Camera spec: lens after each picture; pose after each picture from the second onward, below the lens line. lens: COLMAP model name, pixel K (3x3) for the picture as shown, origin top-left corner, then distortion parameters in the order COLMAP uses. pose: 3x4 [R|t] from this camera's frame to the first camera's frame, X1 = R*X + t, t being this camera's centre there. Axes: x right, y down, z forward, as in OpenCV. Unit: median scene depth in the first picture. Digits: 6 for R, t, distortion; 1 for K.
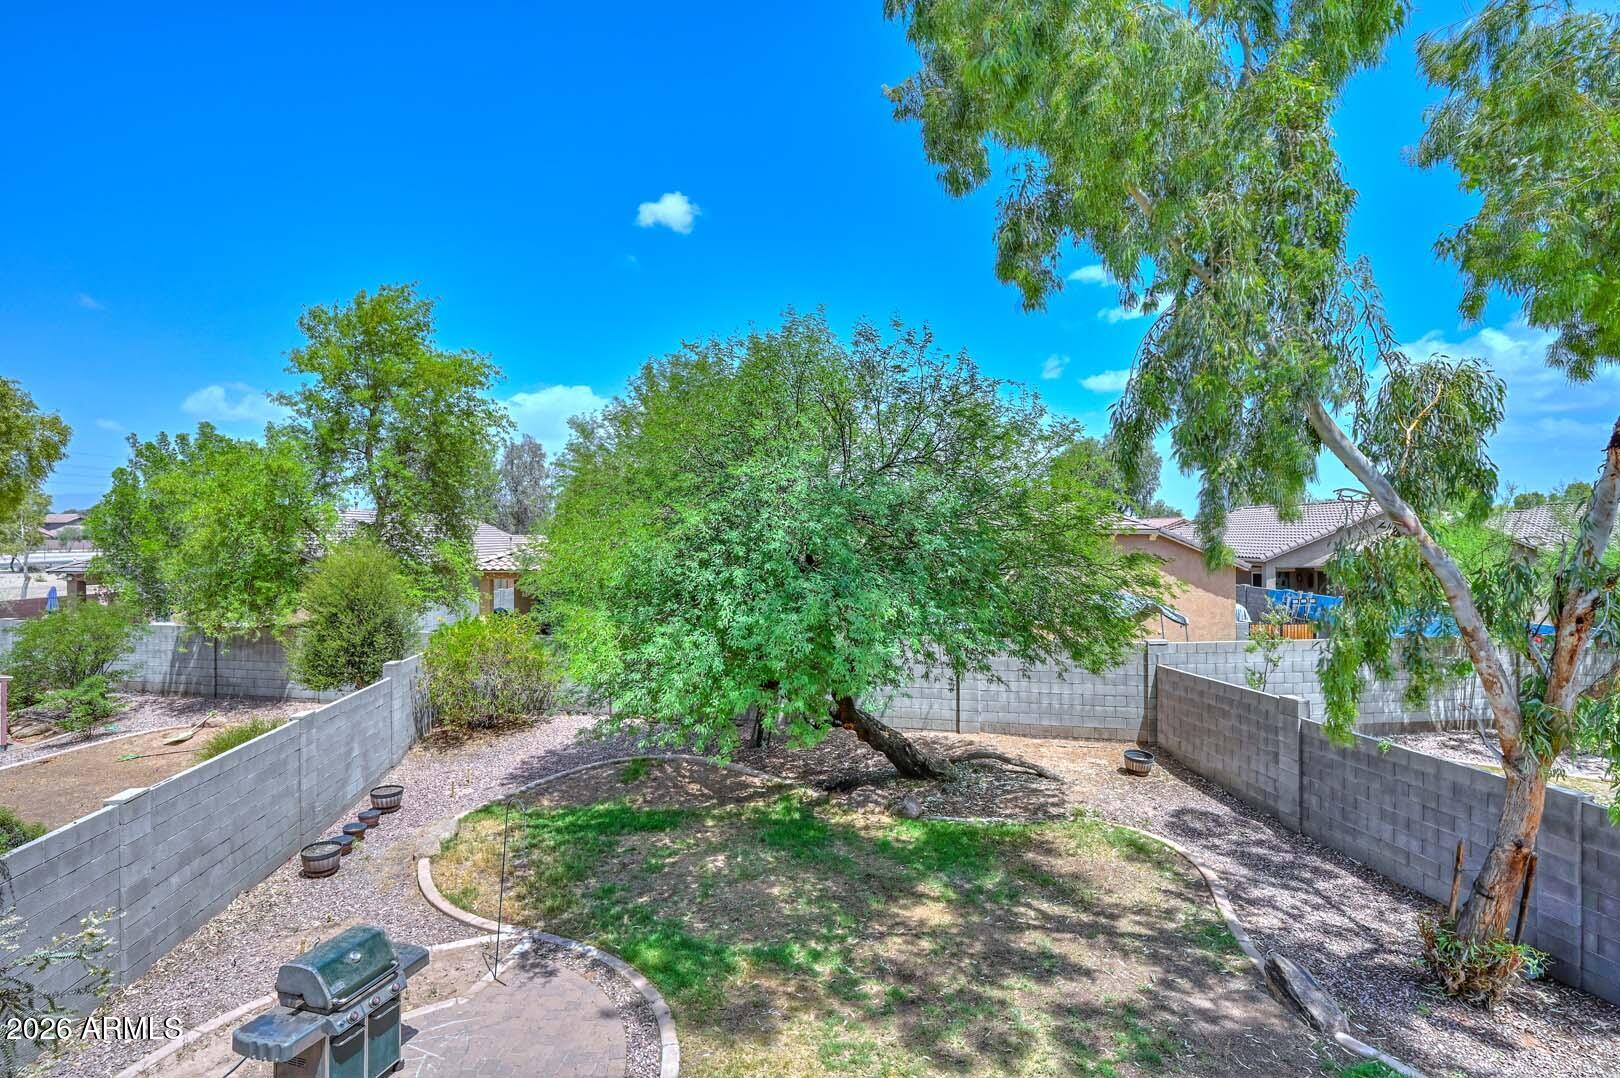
lens RADIAL K [[822.2, 0, 803.9], [0, 822.2, 535.9], [0, 0, 1]] dist [0.009422, 0.004155]
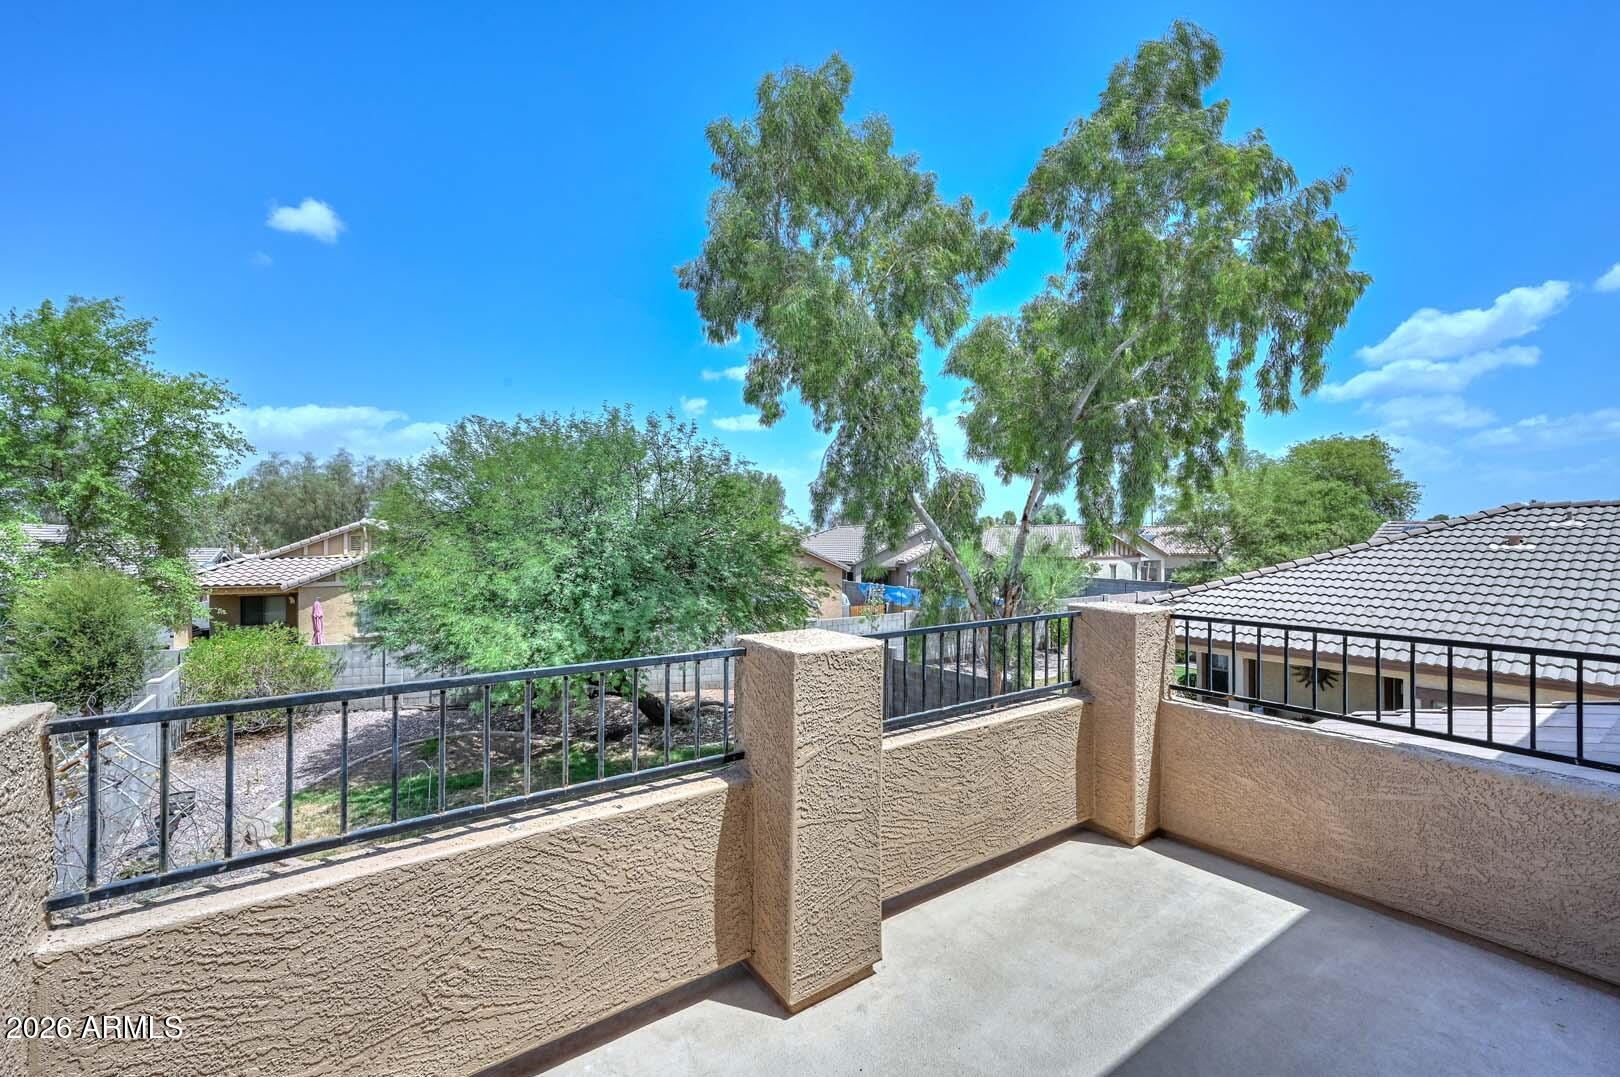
lens RADIAL K [[691.7, 0, 808.3], [0, 691.7, 531.0], [0, 0, 1]] dist [0.003778, 0.000518]
pose [[0.882786, 0.005445, 0.469744, -0.207740], [0.000567, 0.999920, -0.012655, -0.026415], [-0.469775, 0.011438, 0.882712, -0.185818]]
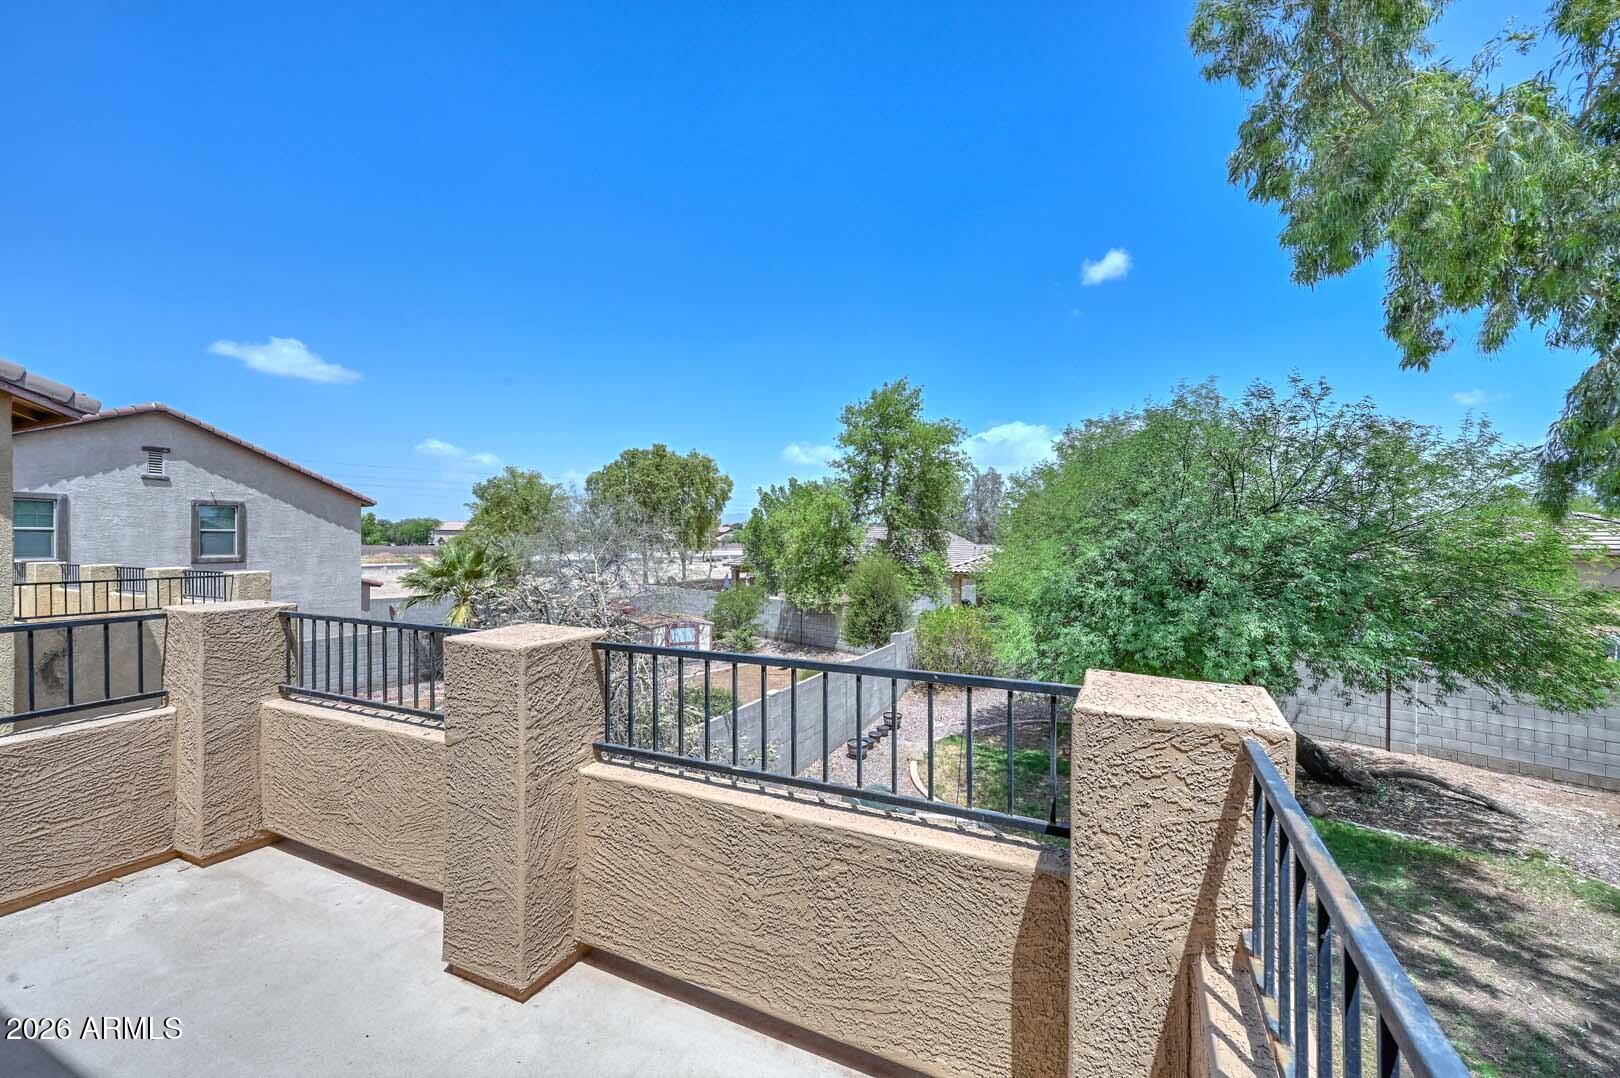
lens RADIAL K [[659.0, 0, 804.4], [0, 659.0, 535.9], [0, 0, 1]] dist [0.008686, 0.001731]
pose [[0.824839, 0.004721, -0.565348, 0.059834], [-0.007699, 0.999966, -0.002884, -0.025885], [0.565315, 0.006731, 0.824847, -0.122851]]
